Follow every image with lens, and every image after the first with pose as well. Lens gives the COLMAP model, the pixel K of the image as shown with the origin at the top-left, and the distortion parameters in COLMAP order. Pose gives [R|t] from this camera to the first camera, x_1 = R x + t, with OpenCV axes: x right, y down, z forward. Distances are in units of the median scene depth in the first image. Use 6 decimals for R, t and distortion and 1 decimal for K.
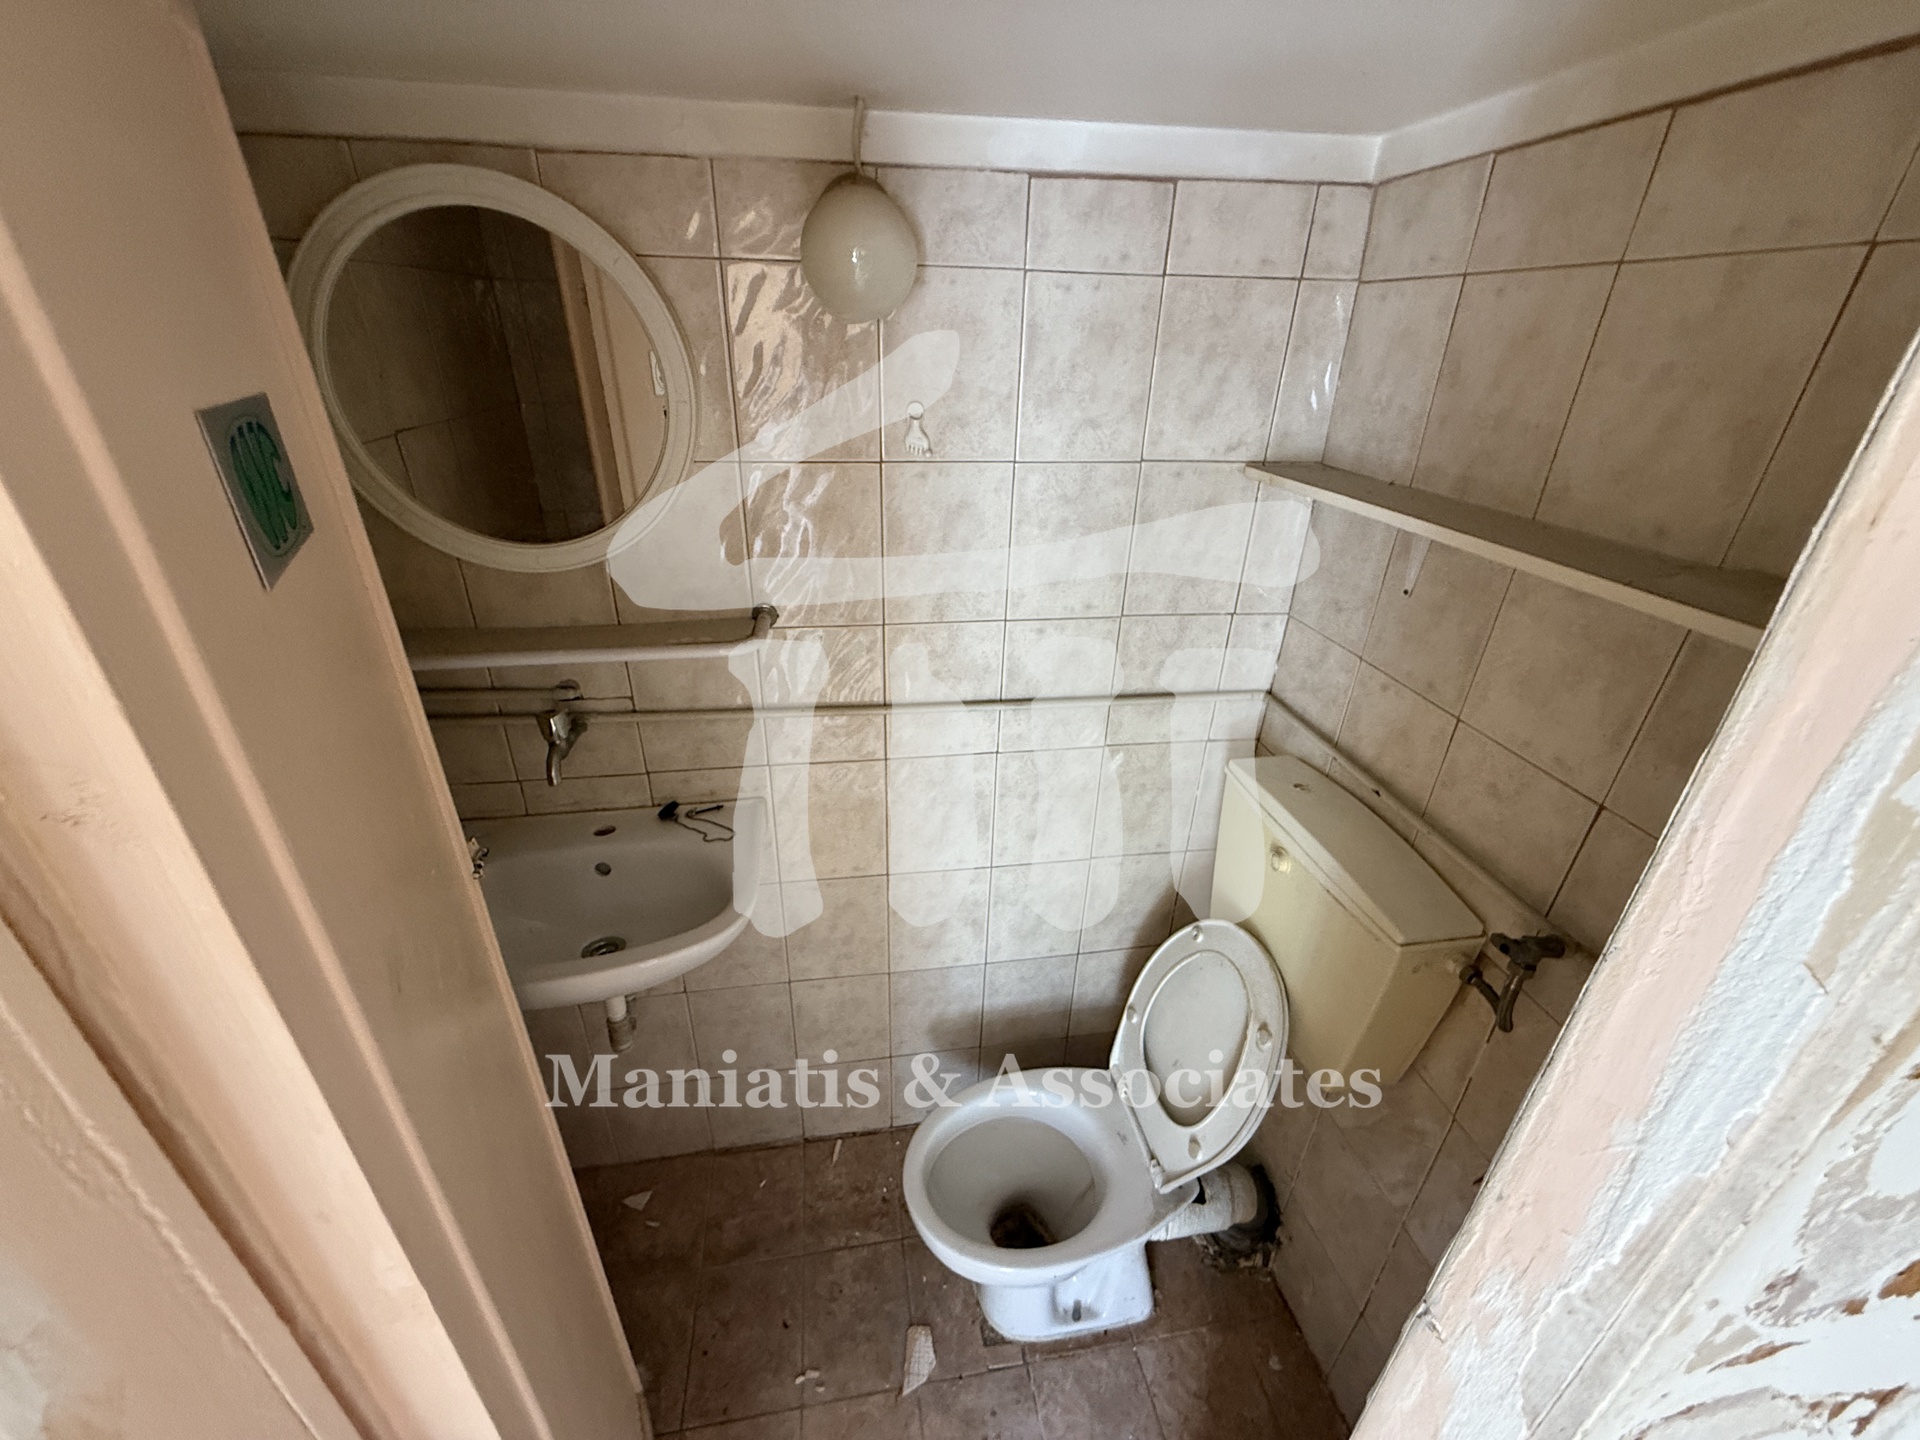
lens RADIAL K [[769.2, 0, 950.5], [0, 769.2, 723.6], [0, 0, 1]] dist [-0.001934, 0.000448]
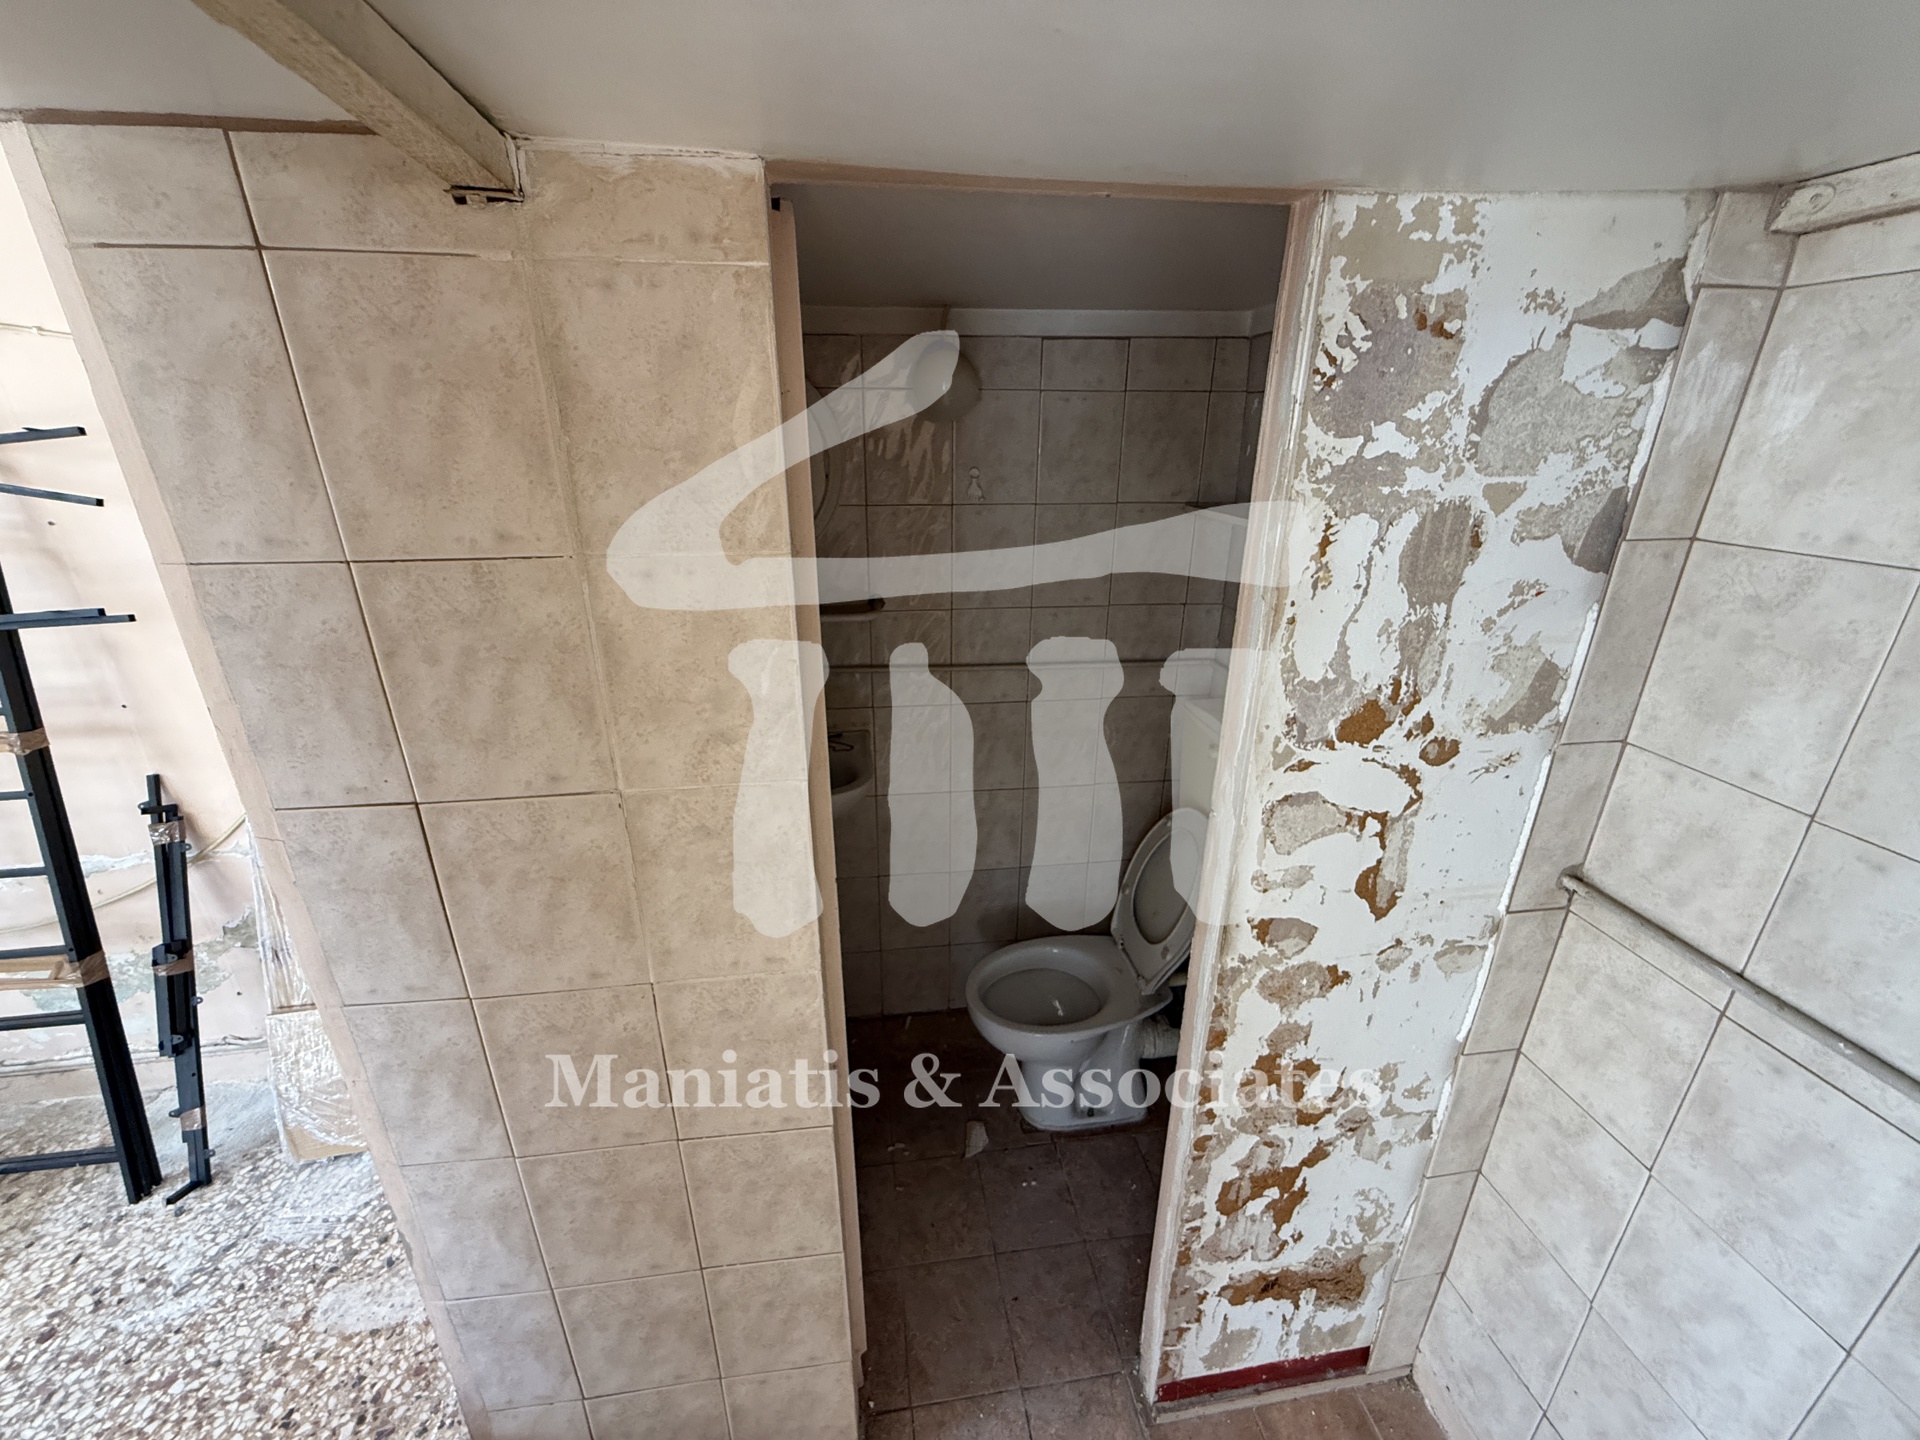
lens RADIAL K [[769.2, 0, 954.8], [0, 769.2, 722.0], [0, 0, 1]] dist [-0.001934, 0.000448]
pose [[0.999583, -0.006263, -0.028180, -0.043226], [0.003325, 0.994663, -0.103119, 0.275363], [0.028676, 0.102983, 0.994270, -0.546741]]
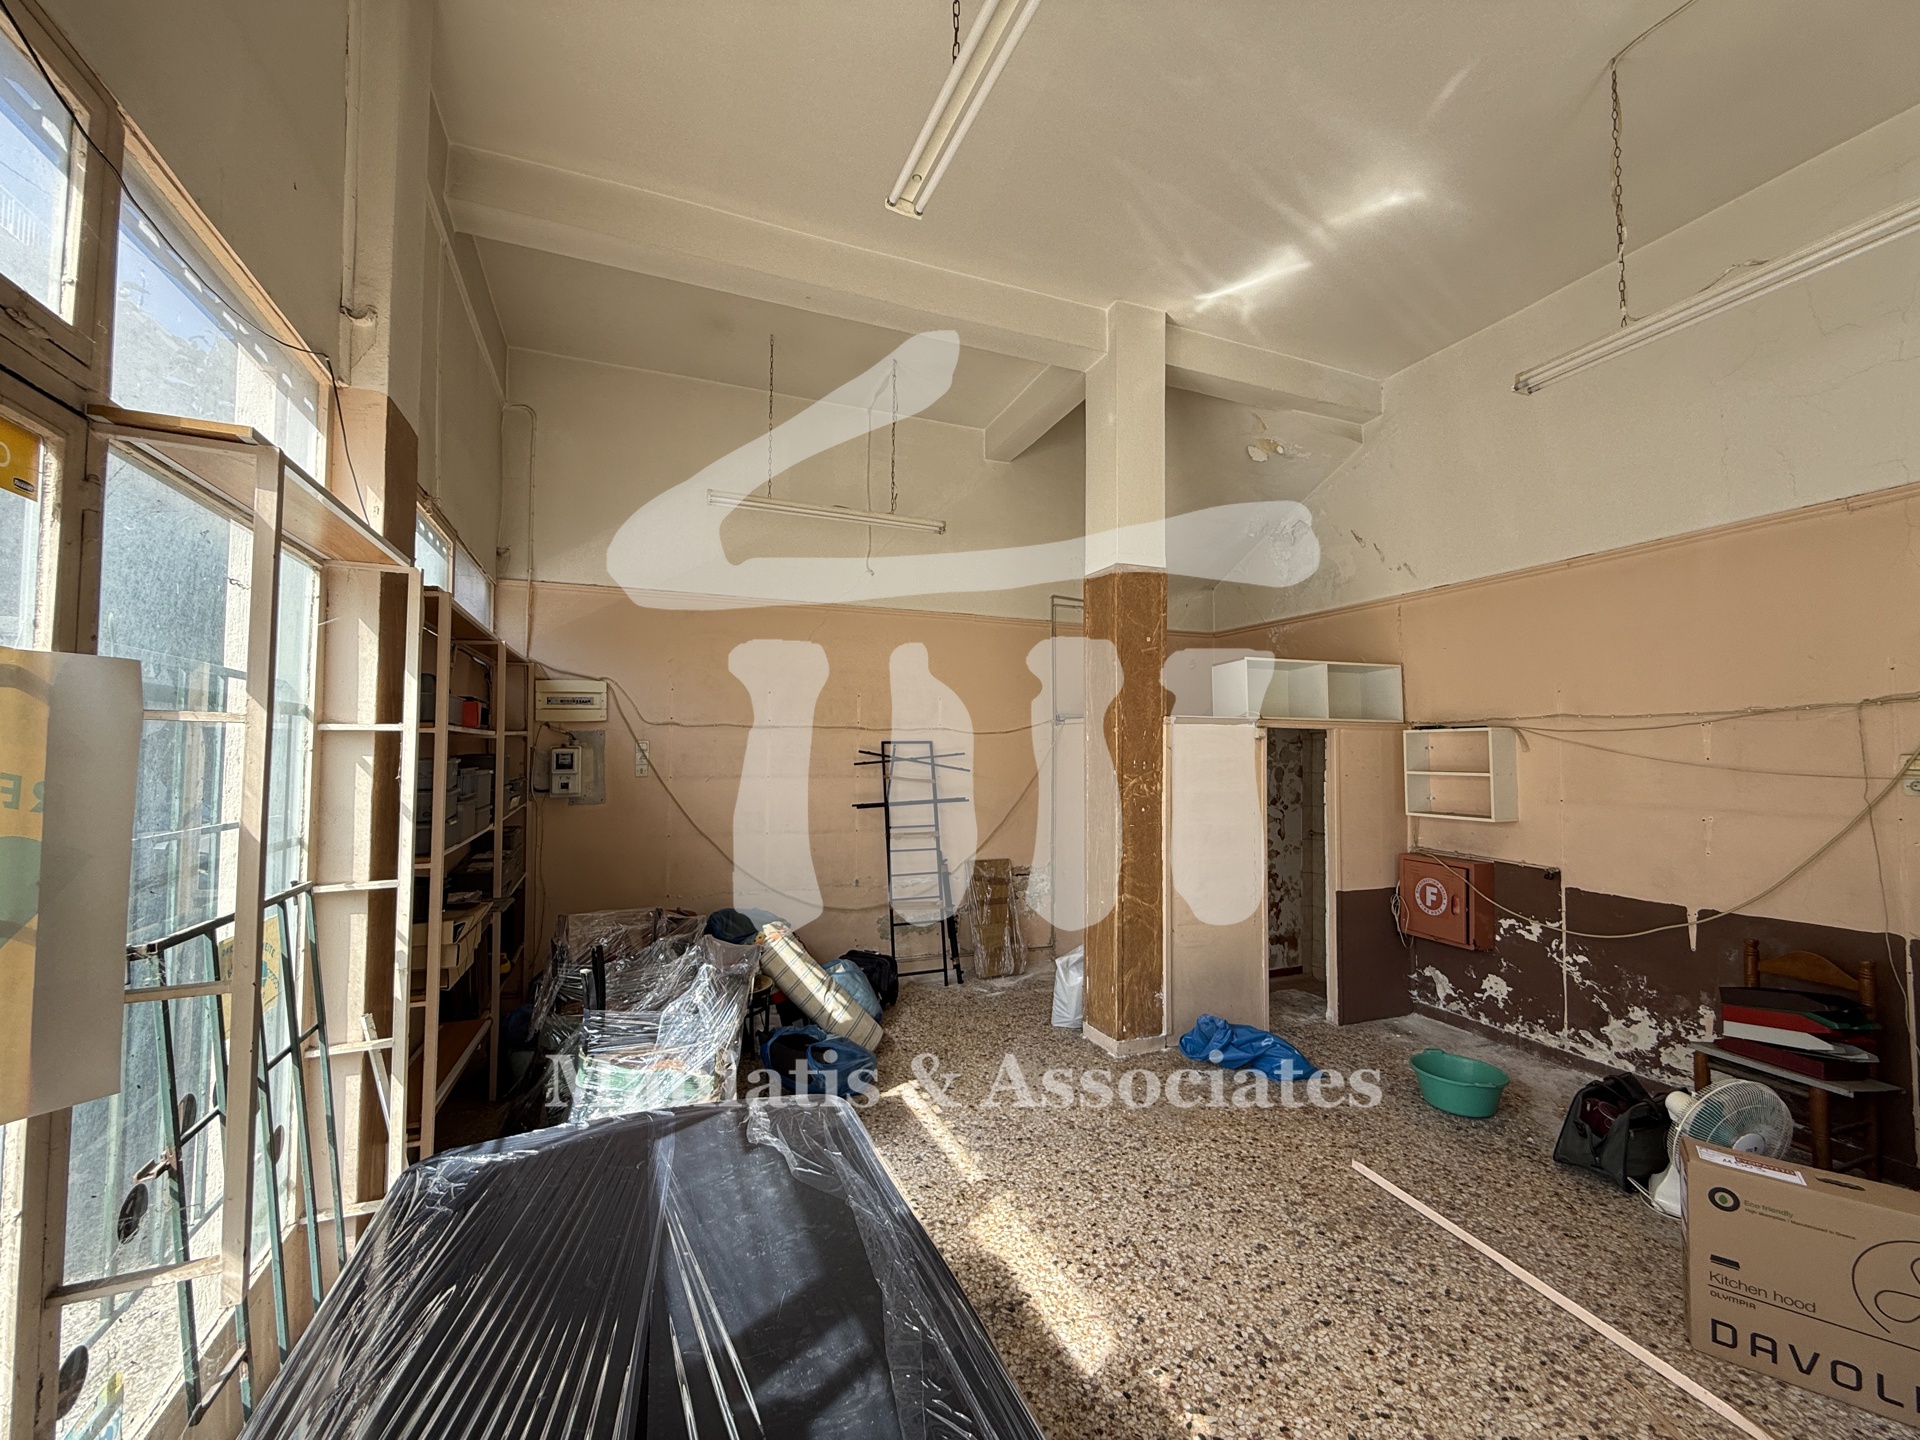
lens RADIAL K [[769.2, 0, 951.7], [0, 769.2, 721.8], [0, 0, 1]] dist [-0.001934, 0.000448]
pose [[0.980119, 0.002322, 0.198398, -2.713406], [0.092753, 0.878582, -0.468498, 1.905380], [-0.175397, 0.477586, 0.860899, -3.953719]]
